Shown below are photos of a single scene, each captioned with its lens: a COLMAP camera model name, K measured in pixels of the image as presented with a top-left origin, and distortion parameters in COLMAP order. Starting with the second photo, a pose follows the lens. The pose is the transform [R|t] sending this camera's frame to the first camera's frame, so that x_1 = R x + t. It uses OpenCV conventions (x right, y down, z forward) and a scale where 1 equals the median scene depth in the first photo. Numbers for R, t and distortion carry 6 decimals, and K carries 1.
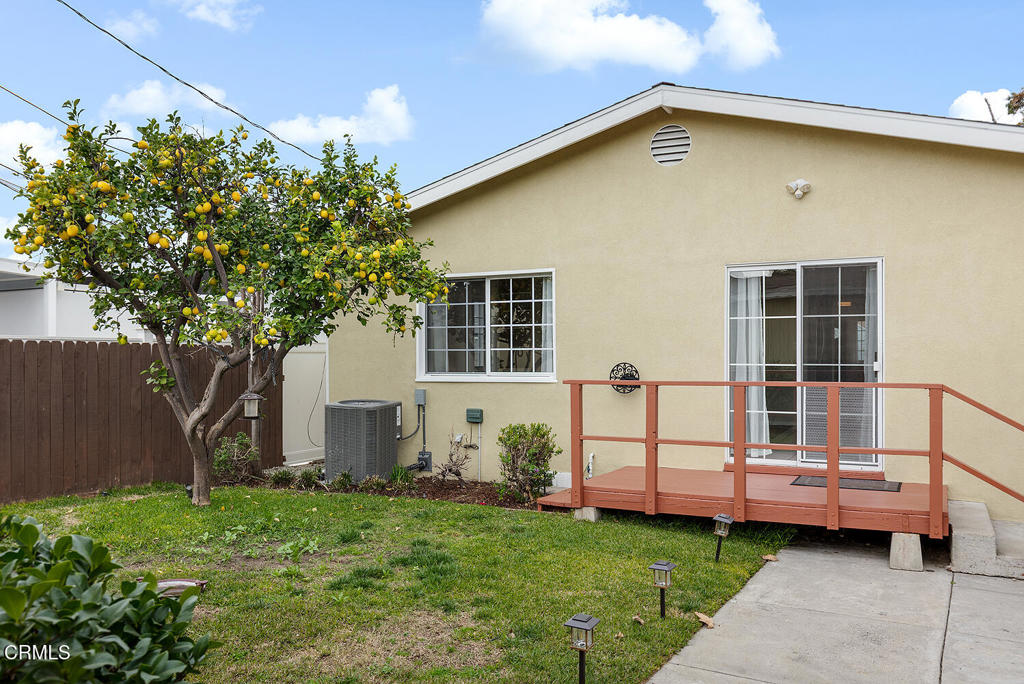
lens RADIAL K [[853.9, 0, 511.2], [0, 853.9, 343.3], [0, 0, 1]] dist [-0.001241, 0.000001]
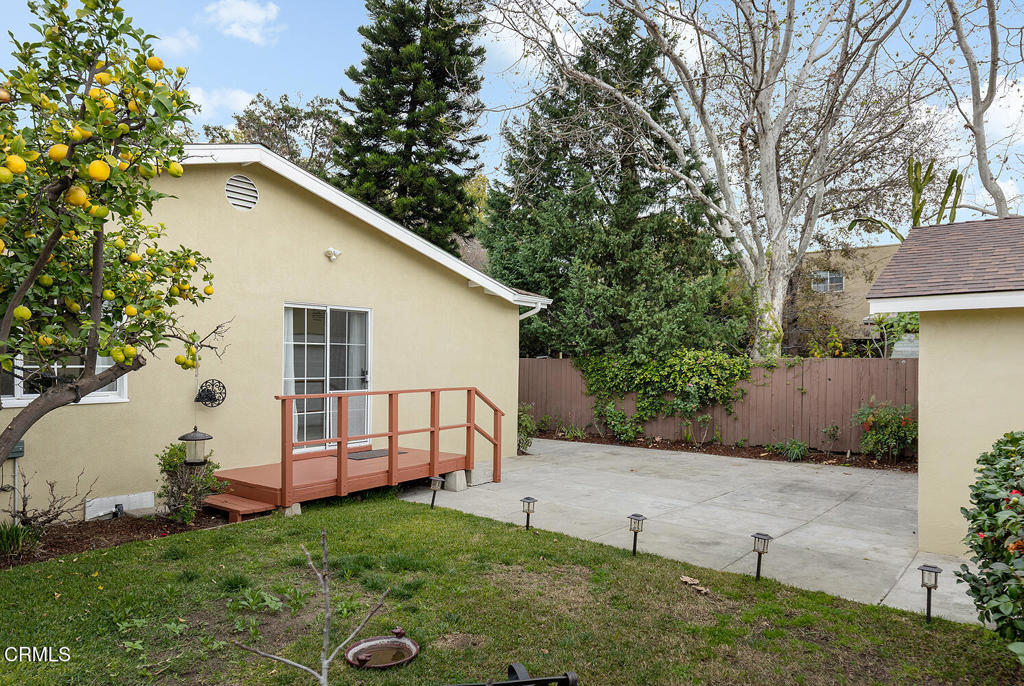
lens RADIAL K [[649.5, 0, 511.2], [0, 649.5, 347.6], [0, 0, 1]] dist [-0.004529, -0.000357]
pose [[0.153183, 0.028368, 0.987791, -0.703513], [-0.003604, 0.999597, -0.028148, 0.004852], [-0.988191, 0.000752, 0.153223, 0.552978]]
